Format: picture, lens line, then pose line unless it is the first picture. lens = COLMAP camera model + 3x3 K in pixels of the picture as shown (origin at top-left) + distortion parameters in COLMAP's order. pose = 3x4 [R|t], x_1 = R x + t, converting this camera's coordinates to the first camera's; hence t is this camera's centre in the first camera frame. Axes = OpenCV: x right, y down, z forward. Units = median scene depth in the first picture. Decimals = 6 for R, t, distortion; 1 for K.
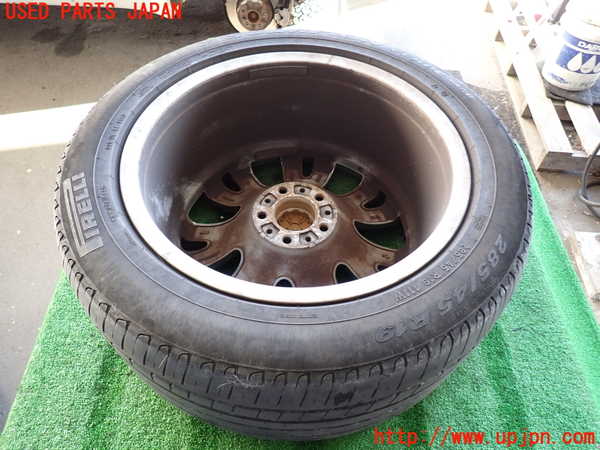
lens RADIAL K [[439.1, 0, 299.5], [0, 439.1, 225.8], [0, 0, 1]] dist [-0.009383, -0.000283]
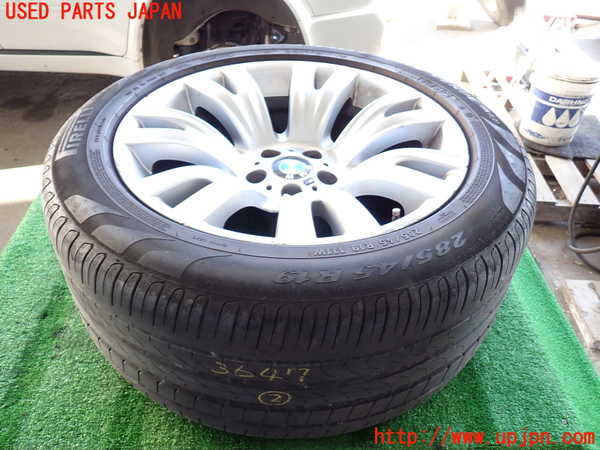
lens RADIAL K [[488.0, 0, 296.0], [0, 488.0, 224.9], [0, 0, 1]] dist [-0.000037, -0.011162]
pose [[0.999798, -0.009138, 0.017886, 0.036382], [0.012752, 0.976792, -0.213810, 0.101601], [-0.015517, 0.213995, 0.976712, -0.022254]]
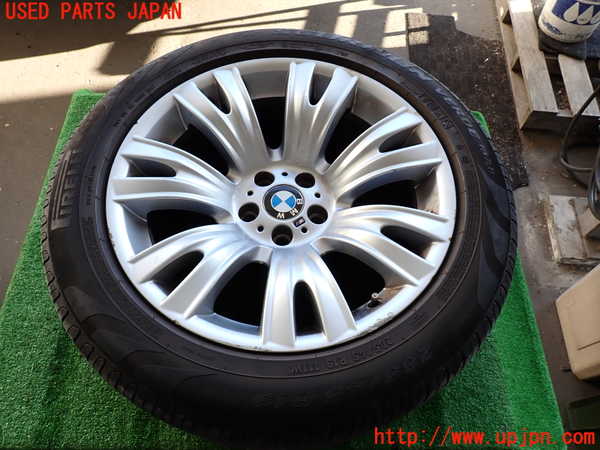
lens RADIAL K [[439.1, 0, 297.7], [0, 439.1, 226.1], [0, 0, 1]] dist [-0.009383, -0.000283]
pose [[0.999902, 0.011480, -0.007987, 0.054013], [-0.010203, 0.989406, 0.144819, -0.050575], [0.009565, -0.144724, 0.989426, -0.009653]]
